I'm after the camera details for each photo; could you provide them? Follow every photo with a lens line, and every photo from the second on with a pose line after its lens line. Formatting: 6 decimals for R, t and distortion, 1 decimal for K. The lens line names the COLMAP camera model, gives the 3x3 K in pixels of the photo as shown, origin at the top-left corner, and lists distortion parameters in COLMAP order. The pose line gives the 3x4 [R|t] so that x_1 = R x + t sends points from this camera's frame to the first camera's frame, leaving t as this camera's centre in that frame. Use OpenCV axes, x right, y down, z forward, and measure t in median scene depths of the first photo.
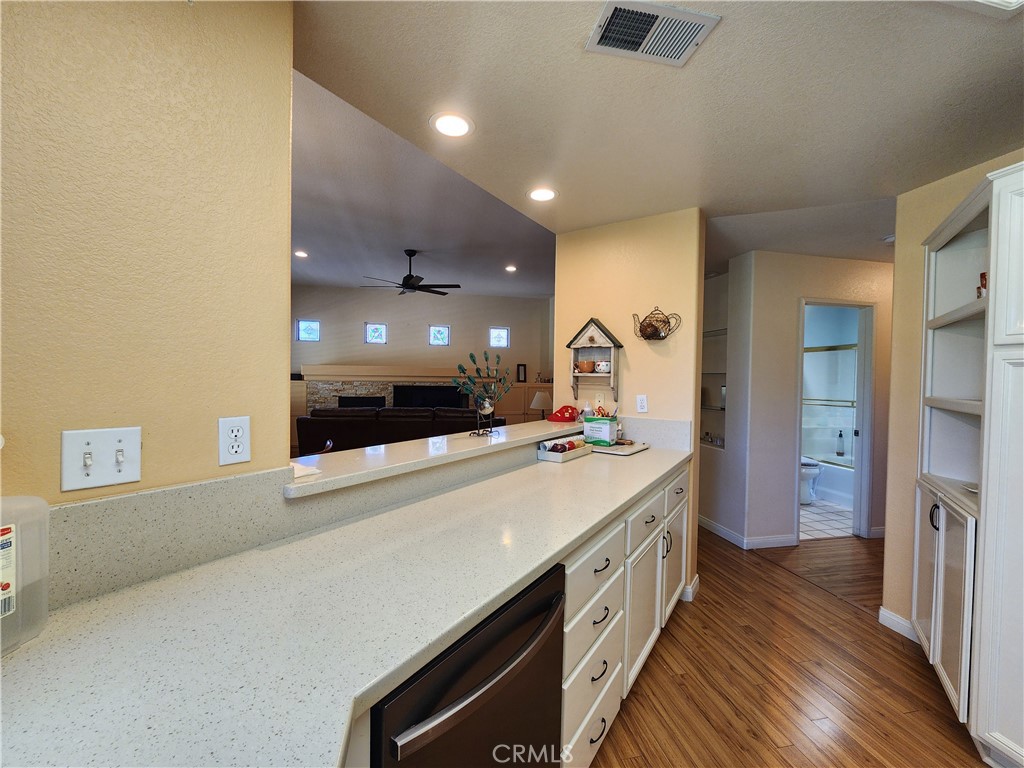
lens RADIAL K [[411.6, 0, 512.0], [0, 411.6, 384.0], [0, 0, 1]] dist [-0.000269, -0.000001]
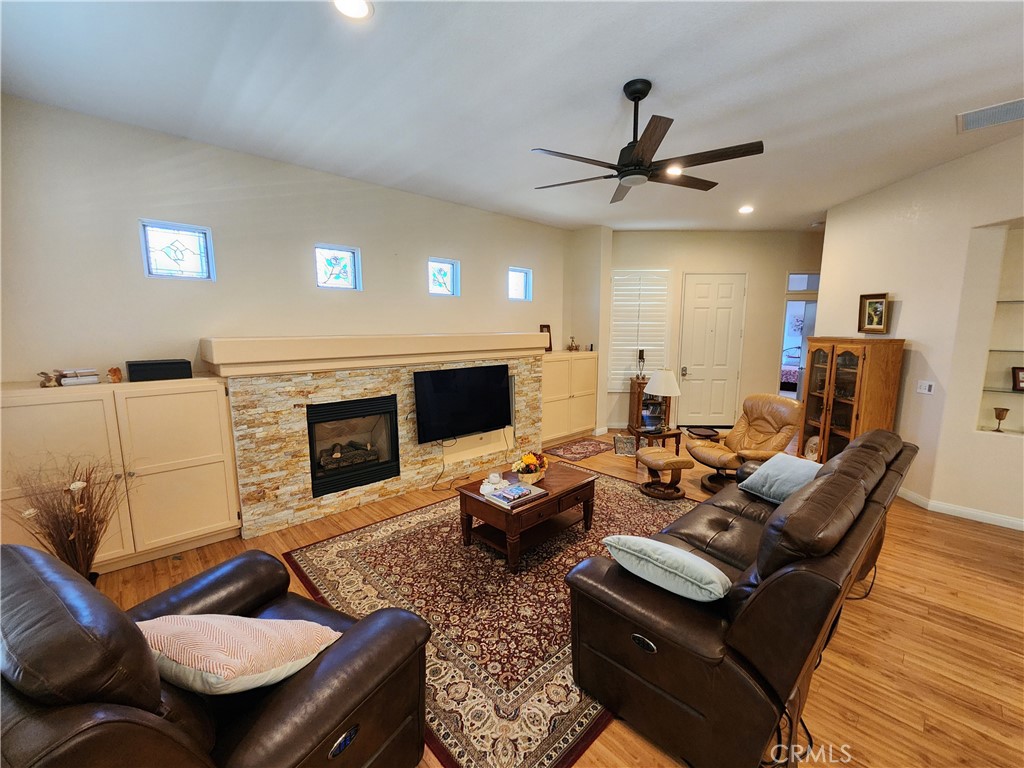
lens RADIAL K [[421.1, 0, 517.8], [0, 421.1, 386.1], [0, 0, 1]] dist [-0.000394, 0.000199]
pose [[0.845337, -0.087564, 0.527009, -0.446853], [0.020551, 0.991076, 0.131707, -0.045650], [-0.533838, -0.100506, 0.839592, 0.460402]]
